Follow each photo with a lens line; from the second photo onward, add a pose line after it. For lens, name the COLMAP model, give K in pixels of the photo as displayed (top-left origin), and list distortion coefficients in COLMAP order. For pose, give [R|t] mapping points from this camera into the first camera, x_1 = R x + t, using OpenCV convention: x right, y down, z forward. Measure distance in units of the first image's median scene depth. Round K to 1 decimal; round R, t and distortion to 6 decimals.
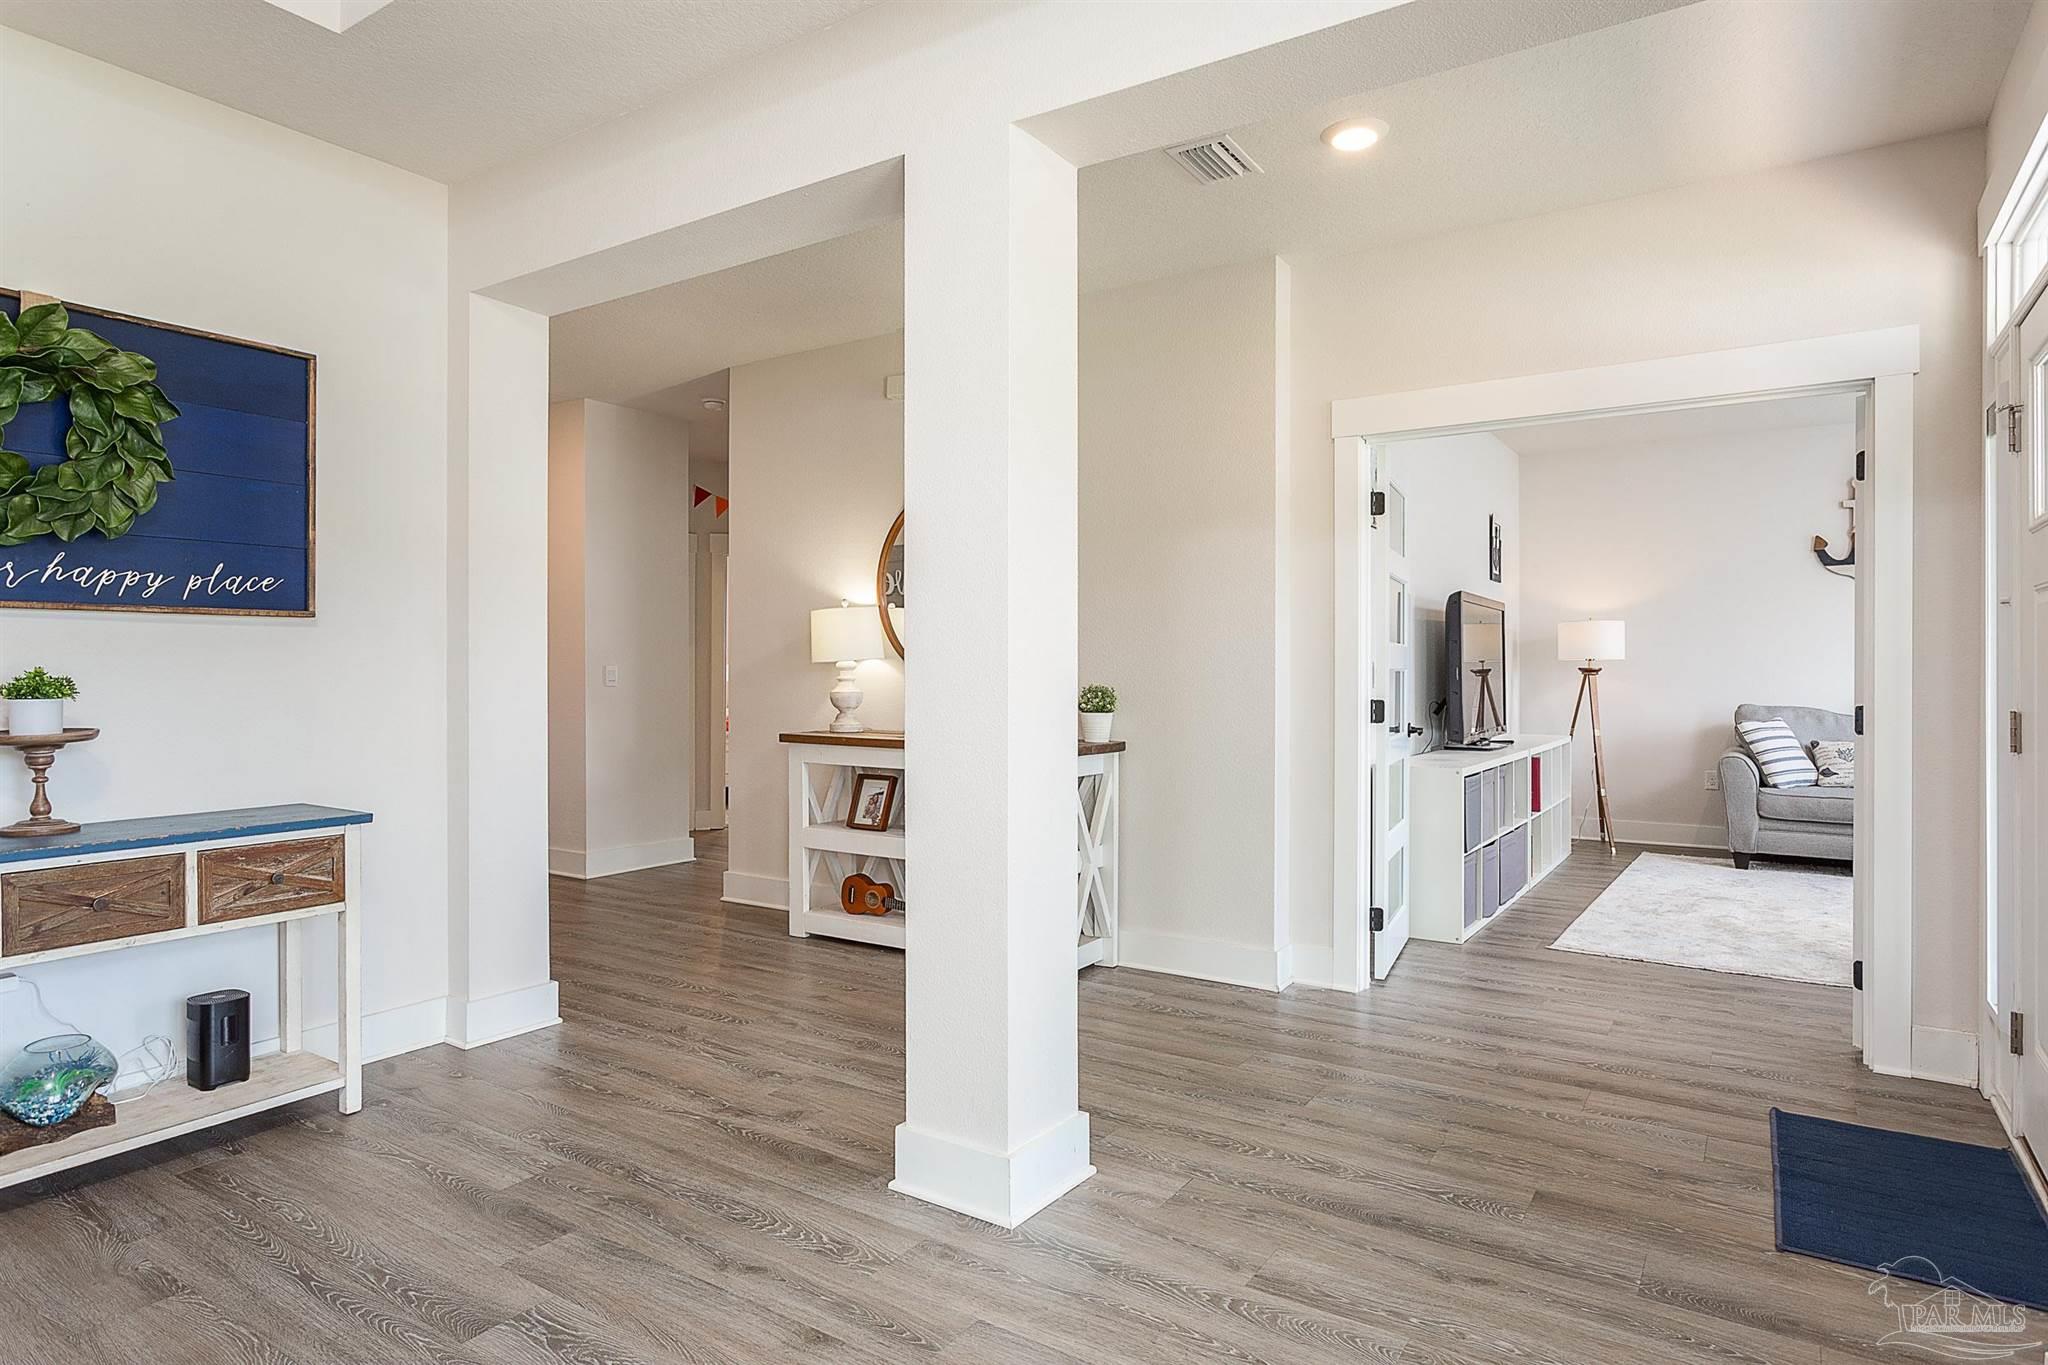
lens RADIAL K [[1163.7, 0, 1021.5], [0, 1163.7, 679.2], [0, 0, 1]] dist [-0.018731, 0.001966]
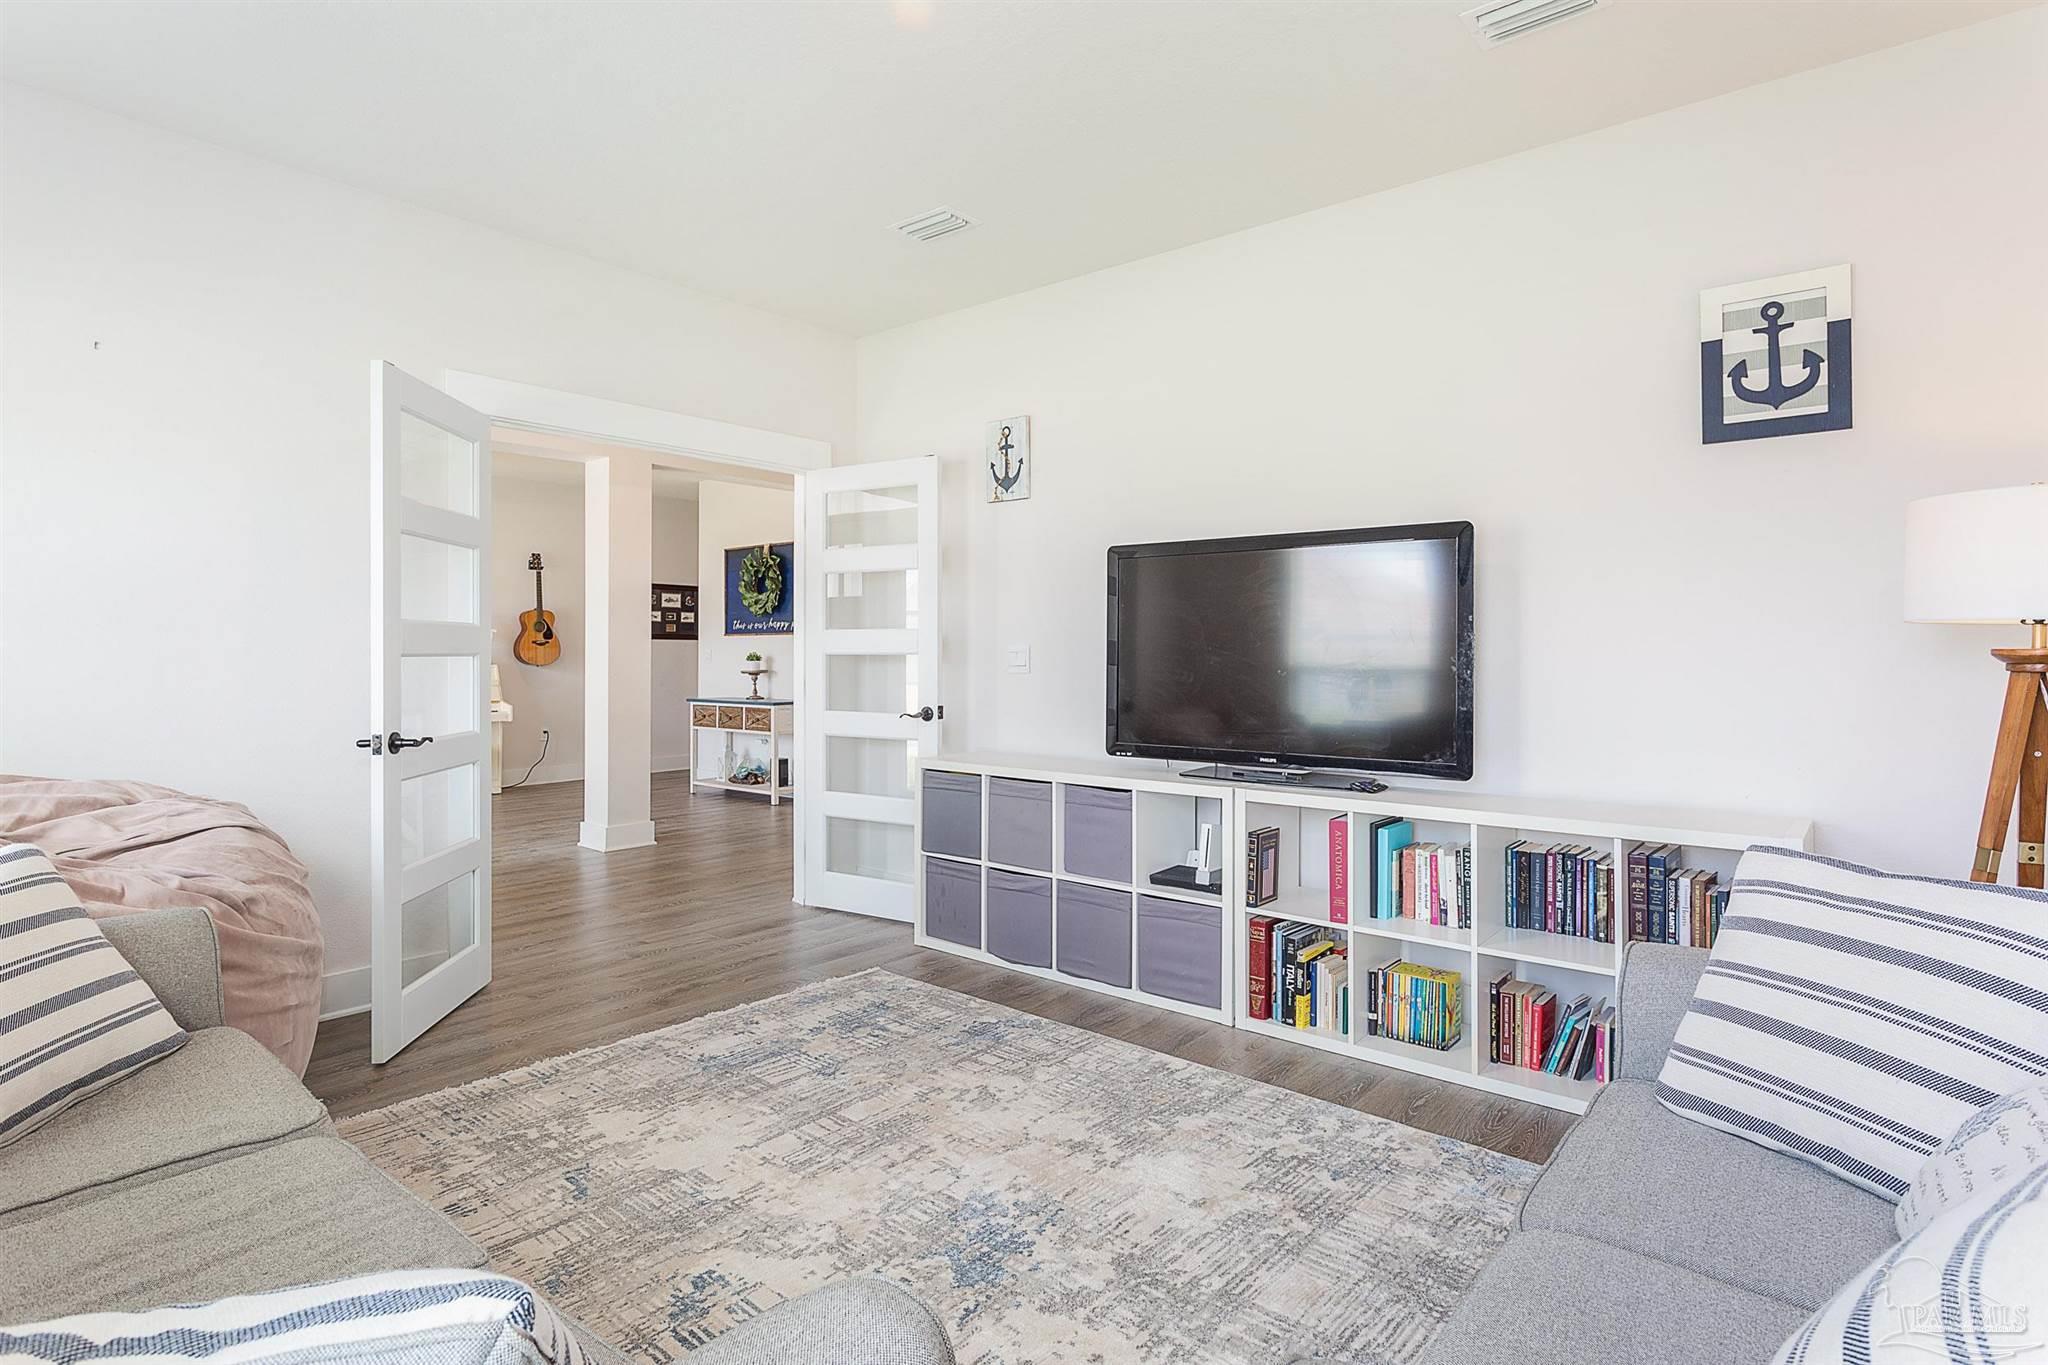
lens RADIAL K [[1059.5, 0, 1032.7], [0, 1059.5, 645.8], [0, 0, 1]] dist [-0.002492, -0.000182]
pose [[-0.112384, -0.001705, -0.993663, 1.882566], [-0.010669, 0.999943, -0.000509, -0.030088], [0.993608, 0.010544, -0.112396, 1.826032]]
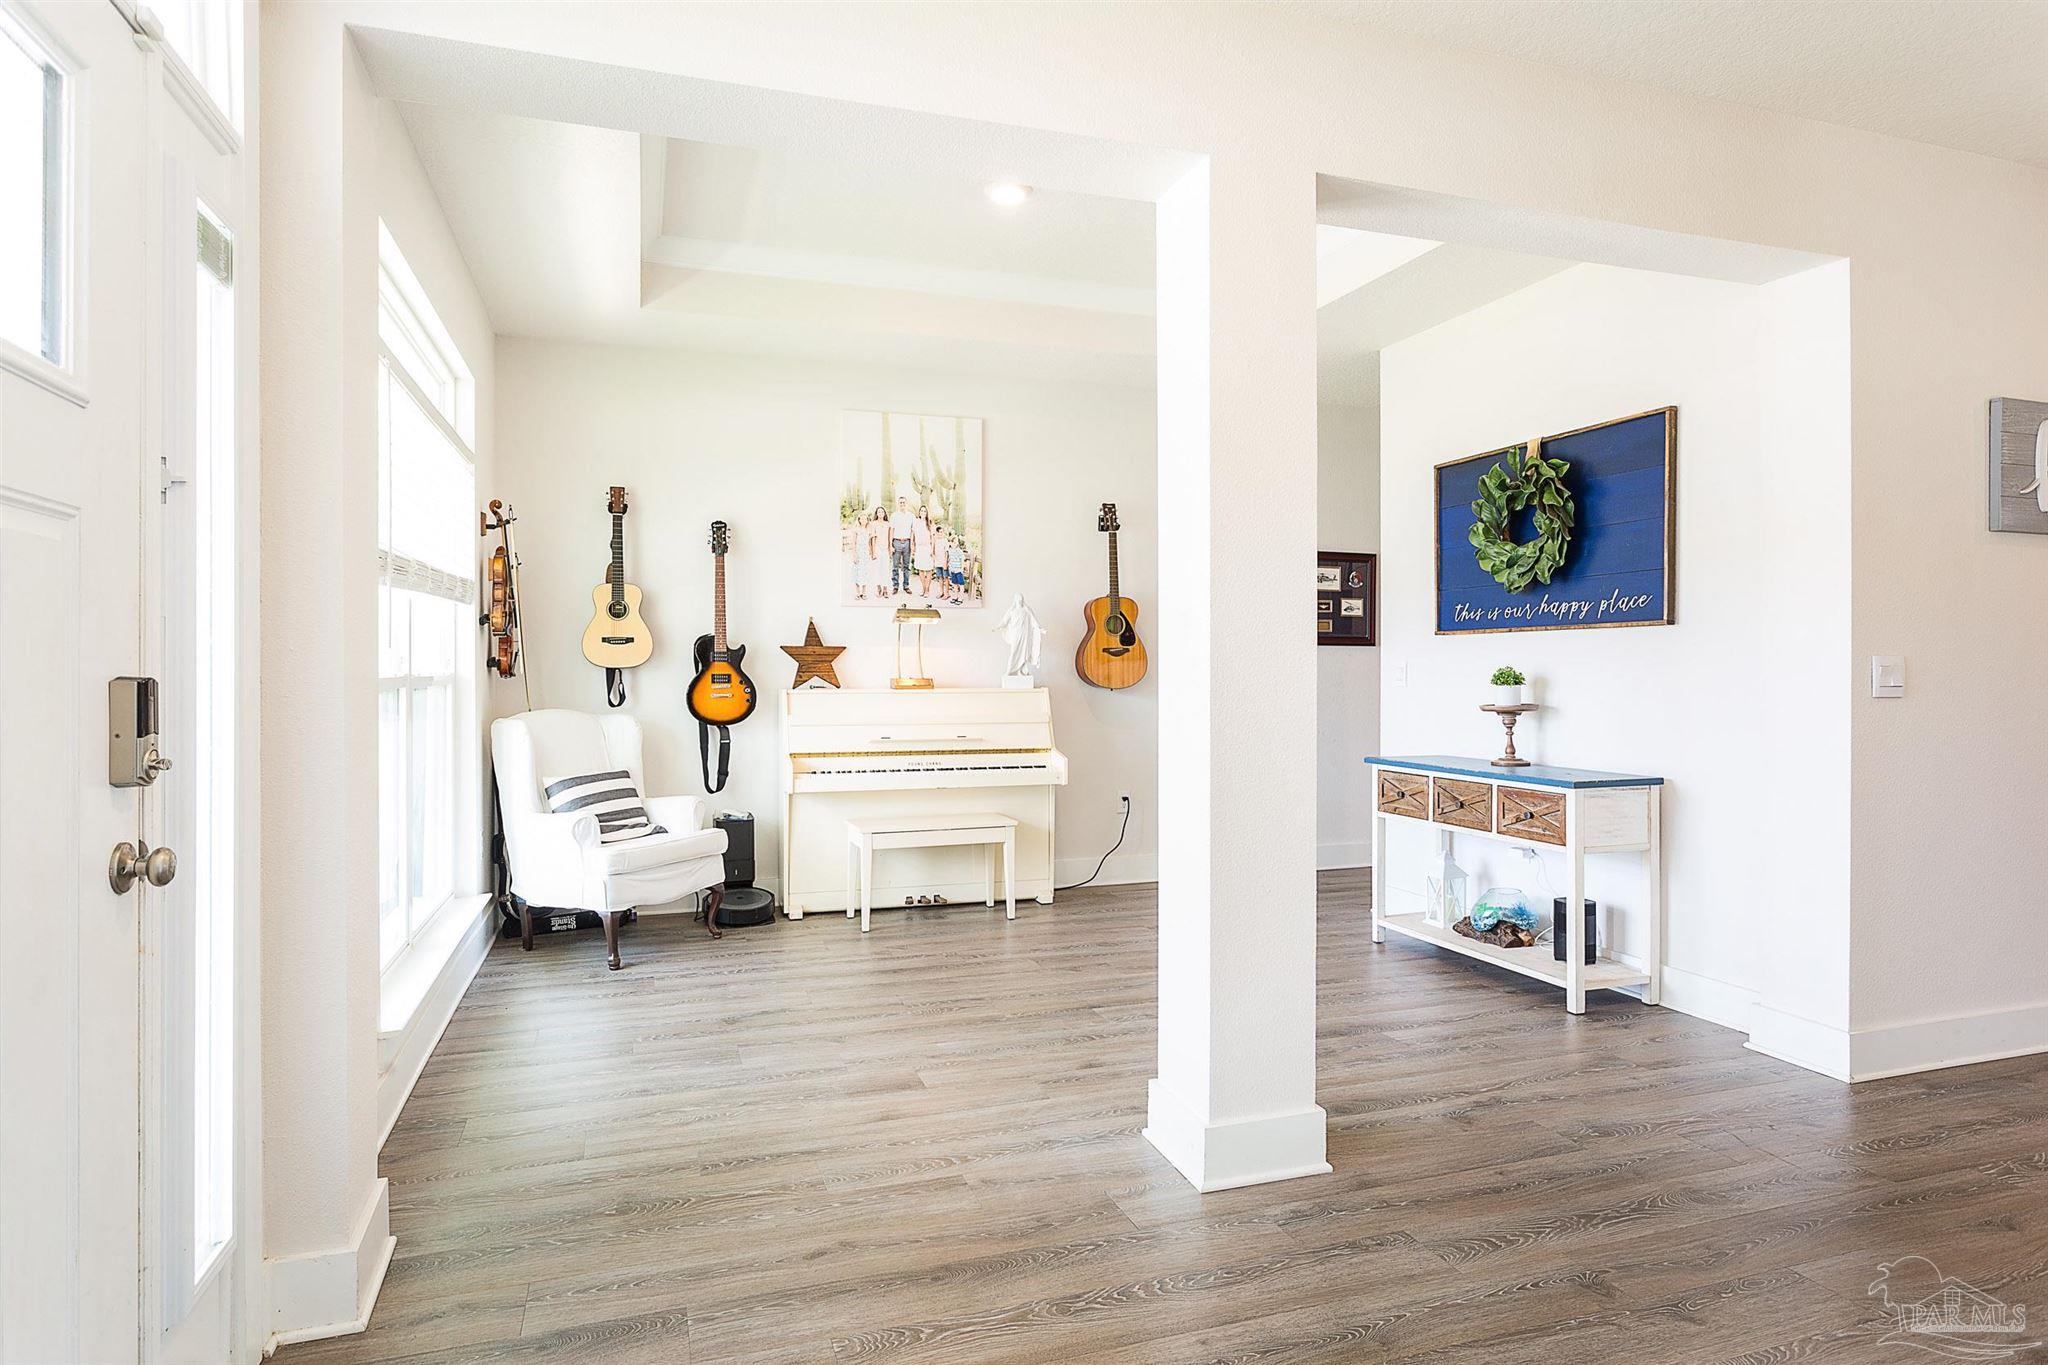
lens RADIAL K [[1163.7, 0, 1022.9], [0, 1163.7, 669.3], [0, 0, 1]] dist [-0.018731, 0.001966]
pose [[-0.620124, 0.004663, -0.784490, 0.759678], [-0.006267, 0.999921, 0.010897, -0.016349], [0.784479, 0.011674, -0.620045, 1.232412]]
